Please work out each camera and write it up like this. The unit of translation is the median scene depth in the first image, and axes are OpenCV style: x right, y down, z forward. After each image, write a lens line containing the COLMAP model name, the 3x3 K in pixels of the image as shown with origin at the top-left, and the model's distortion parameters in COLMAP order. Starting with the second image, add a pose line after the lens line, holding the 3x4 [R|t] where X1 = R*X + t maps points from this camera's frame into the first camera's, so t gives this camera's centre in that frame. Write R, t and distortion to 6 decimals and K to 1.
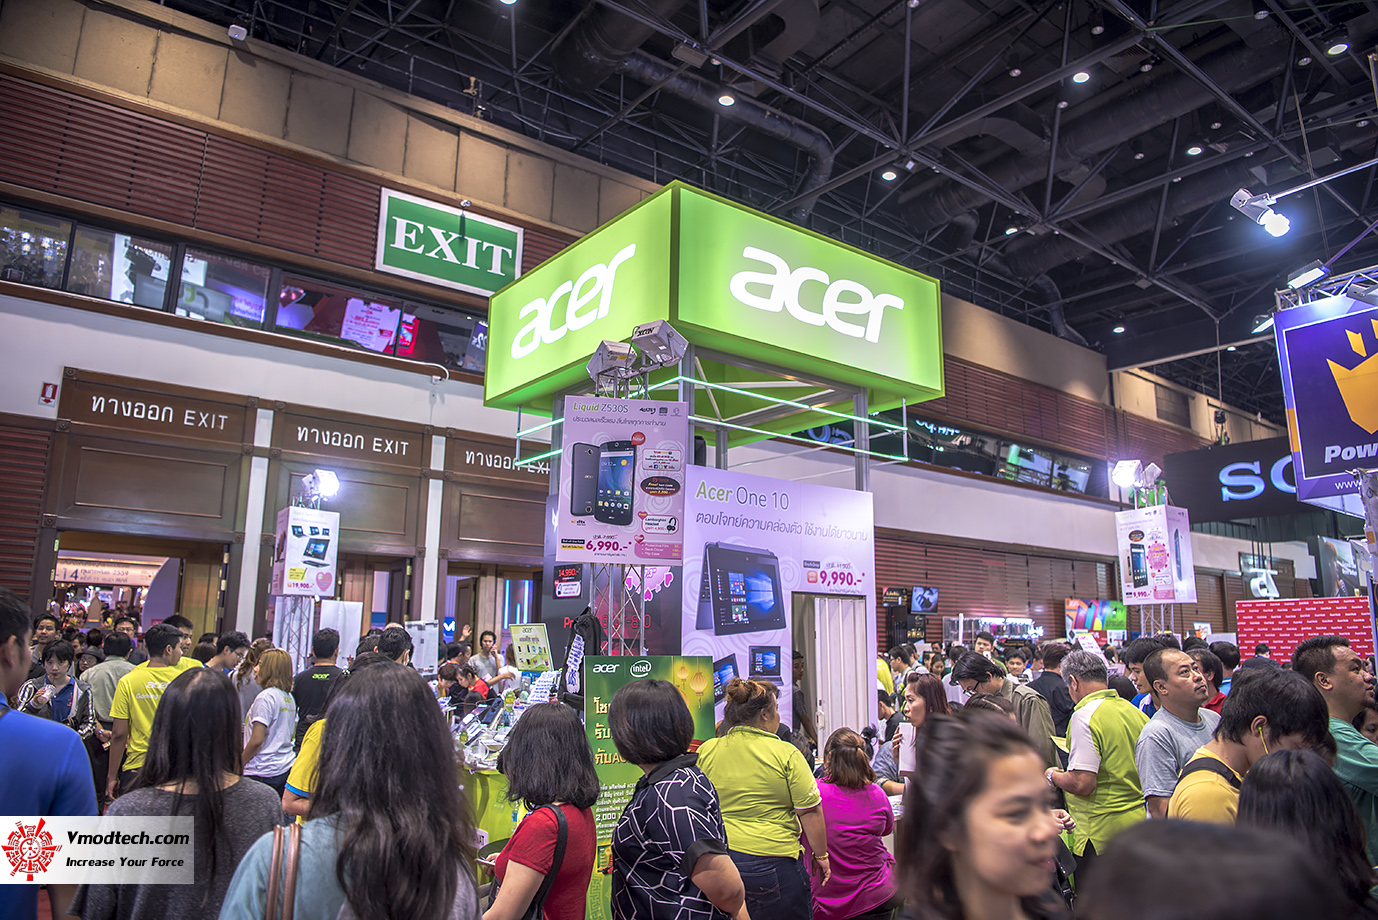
lens RADIAL K [[948.3, 0, 689.0], [0, 948.3, 460.0], [0, 0, 1]] dist [-0.070030, 0.005313]
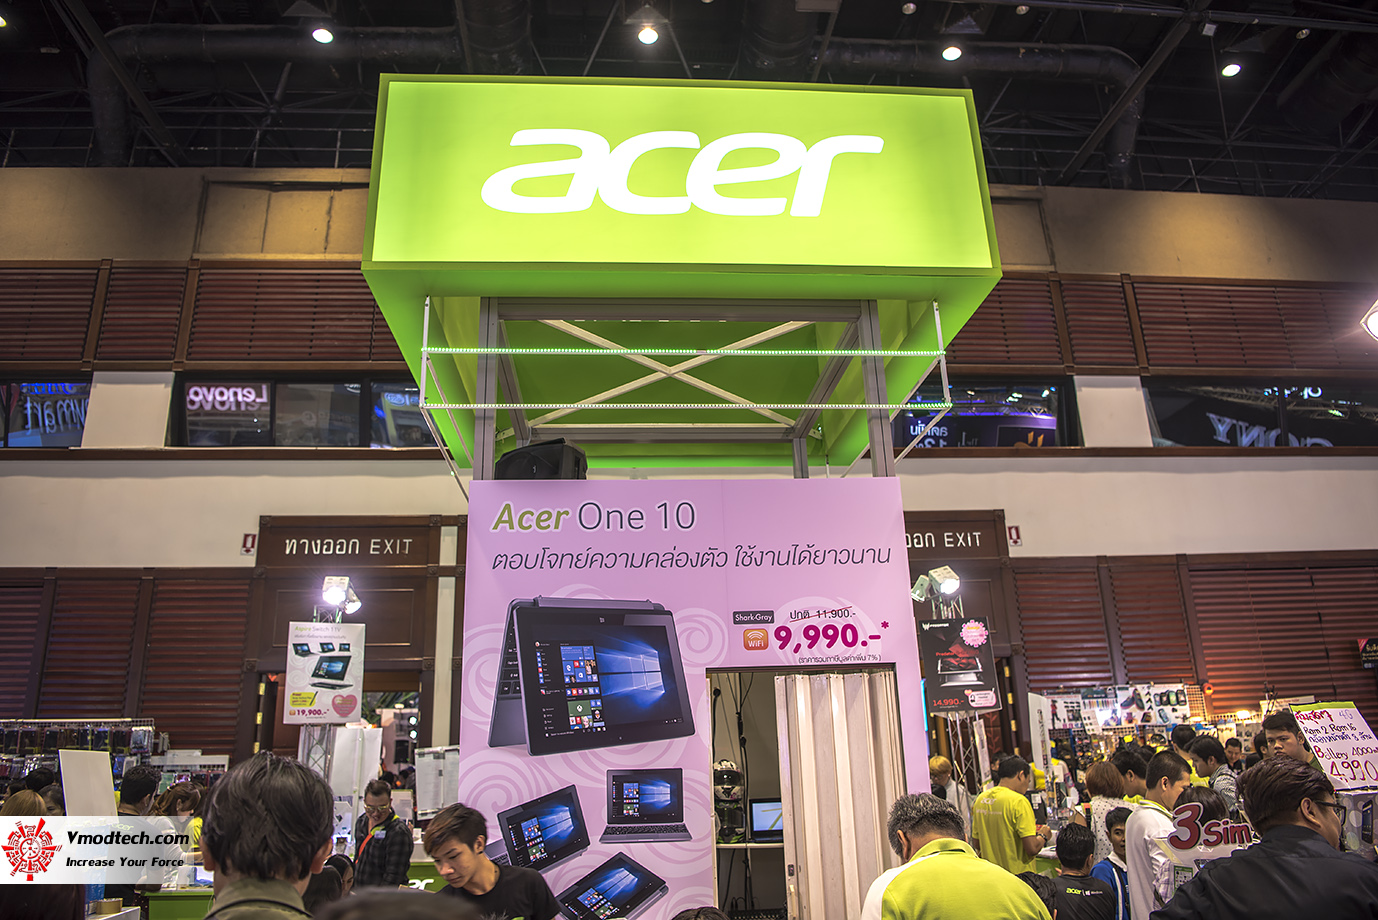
lens RADIAL K [[948.3, 0, 689.0], [0, 948.3, 460.0], [0, 0, 1]] dist [-0.070030, 0.005313]
pose [[0.836964, -0.204067, -0.507788, 0.393907], [0.145883, 0.977496, -0.152379, 0.096477], [0.527456, 0.053459, 0.847898, 0.481728]]
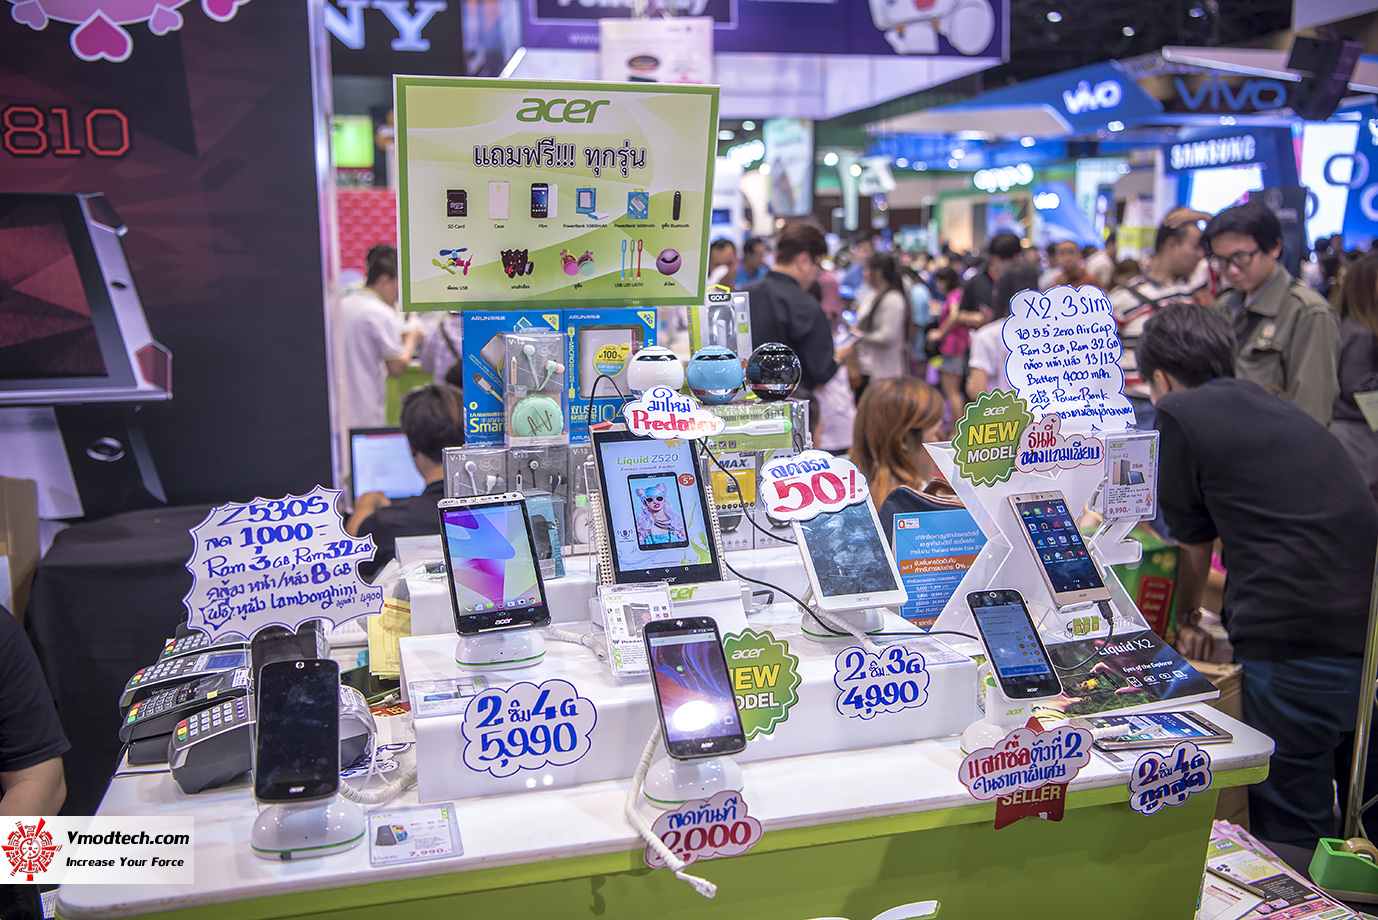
lens RADIAL K [[1237.2, 0, 689.0], [0, 1237.2, 460.0], [0, 0, 1]] dist [0.002633, 0.007843]
pose [[0.387229, -0.159923, 0.908008, -0.307975], [-0.164029, 0.957181, 0.238535, 0.134586], [-0.907275, -0.241307, 0.344417, 0.629066]]
